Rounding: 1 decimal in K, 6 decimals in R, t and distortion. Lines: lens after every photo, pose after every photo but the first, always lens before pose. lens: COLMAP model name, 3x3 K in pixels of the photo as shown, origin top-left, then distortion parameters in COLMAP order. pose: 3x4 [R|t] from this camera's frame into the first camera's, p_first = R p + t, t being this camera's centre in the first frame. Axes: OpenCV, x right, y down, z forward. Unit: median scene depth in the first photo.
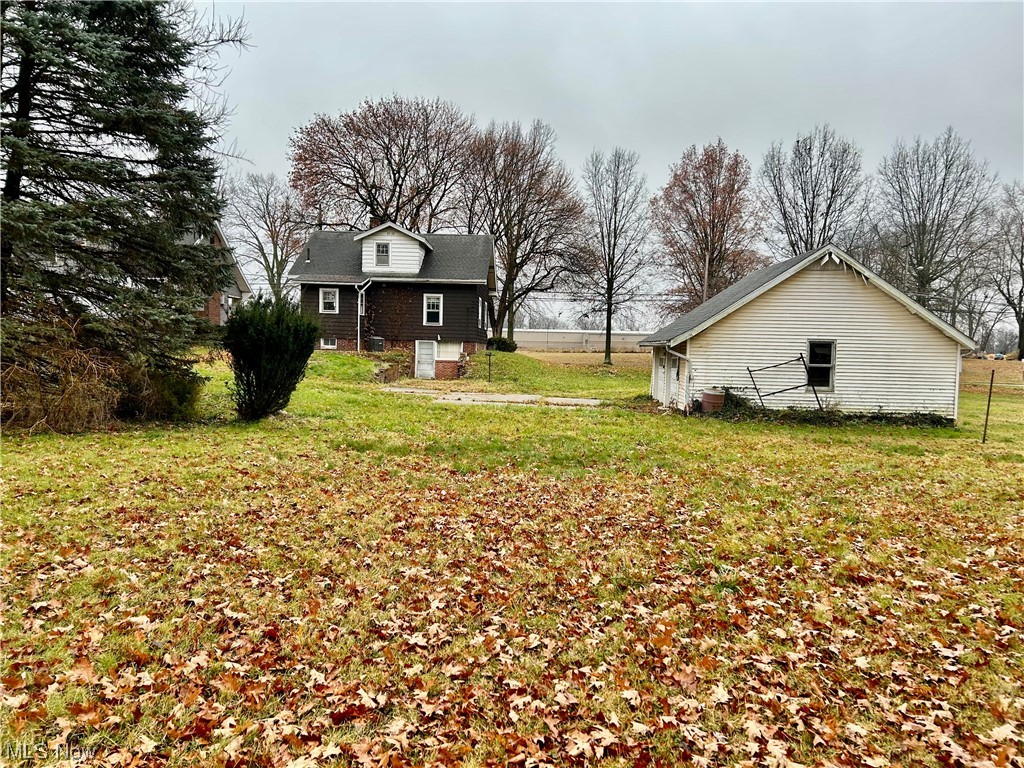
lens RADIAL K [[772.9, 0, 517.8], [0, 772.9, 389.4], [0, 0, 1]] dist [0.035047, -0.004705]
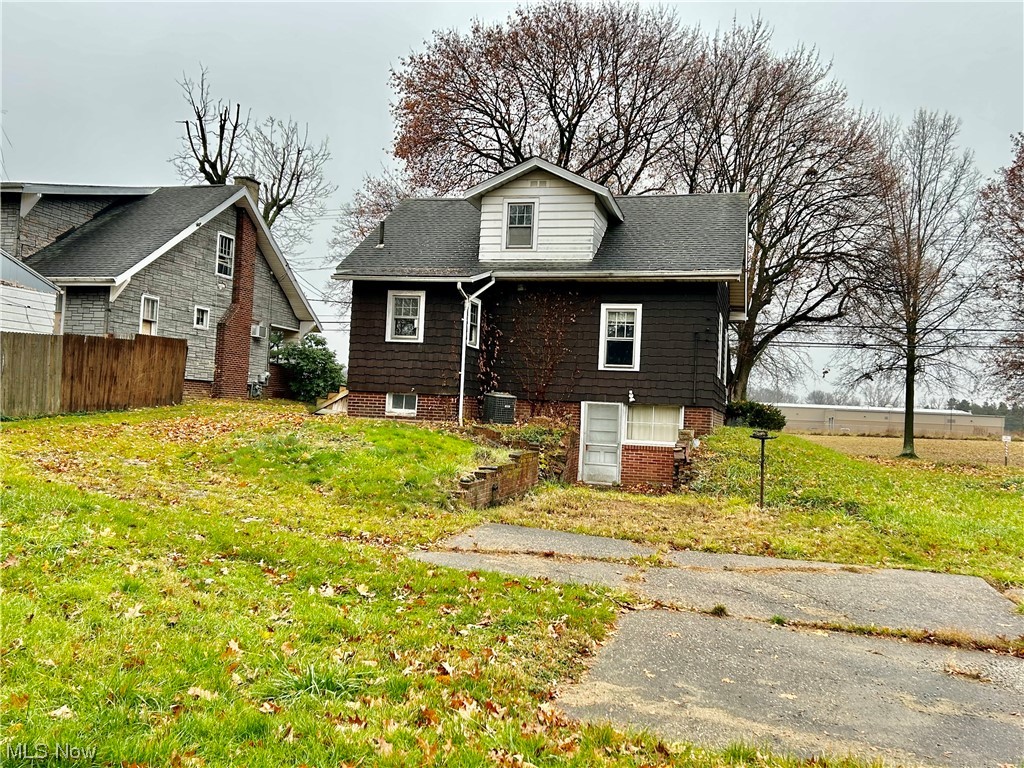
lens RADIAL K [[931.8, 0, 516.5], [0, 931.8, 386.6], [0, 0, 1]] dist [0.047760, 0.006292]
pose [[0.976433, 0.014648, -0.215321, -0.048520], [-0.035006, 0.995232, -0.091041, -0.019568], [0.212961, 0.096433, 0.972290, 0.437544]]
